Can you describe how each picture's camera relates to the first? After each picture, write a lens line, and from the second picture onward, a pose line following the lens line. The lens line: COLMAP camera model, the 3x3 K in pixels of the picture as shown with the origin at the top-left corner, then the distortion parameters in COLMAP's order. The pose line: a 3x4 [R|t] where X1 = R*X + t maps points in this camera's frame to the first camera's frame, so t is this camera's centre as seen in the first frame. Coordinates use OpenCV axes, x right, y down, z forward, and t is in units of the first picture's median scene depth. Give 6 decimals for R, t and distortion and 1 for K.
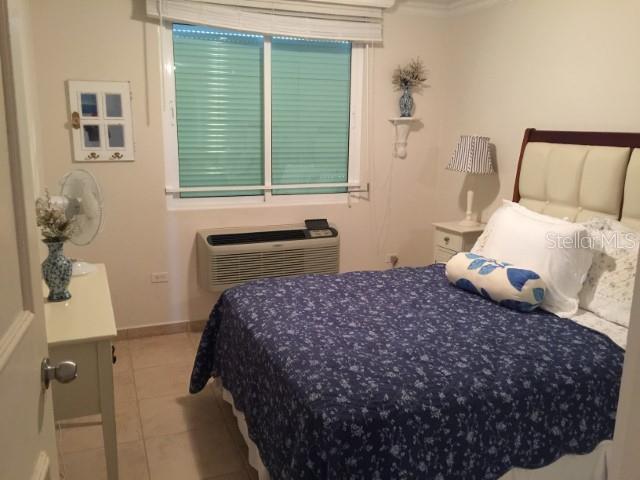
lens RADIAL K [[541.3, 0, 320.9], [0, 541.3, 240.1], [0, 0, 1]] dist [0.018872, 0.003874]
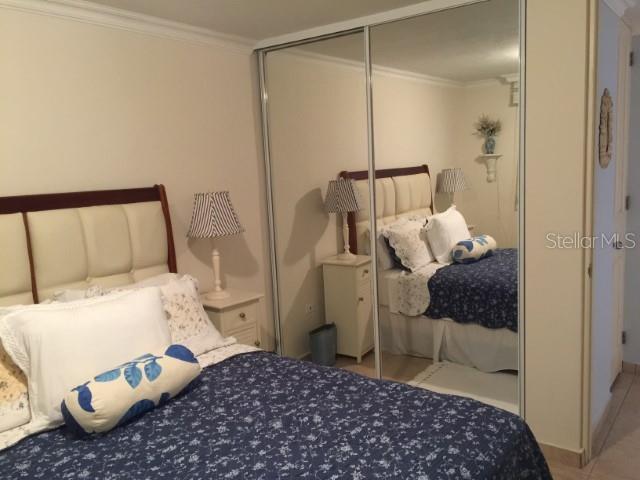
lens RADIAL K [[541.3, 0, 320.6], [0, 541.3, 239.2], [0, 0, 1]] dist [0.018872, 0.003874]
pose [[-0.547329, -0.072955, 0.833732, -0.483439], [0.226525, 0.946095, 0.231497, -0.265658], [-0.805678, 0.315566, -0.501299, 1.276080]]
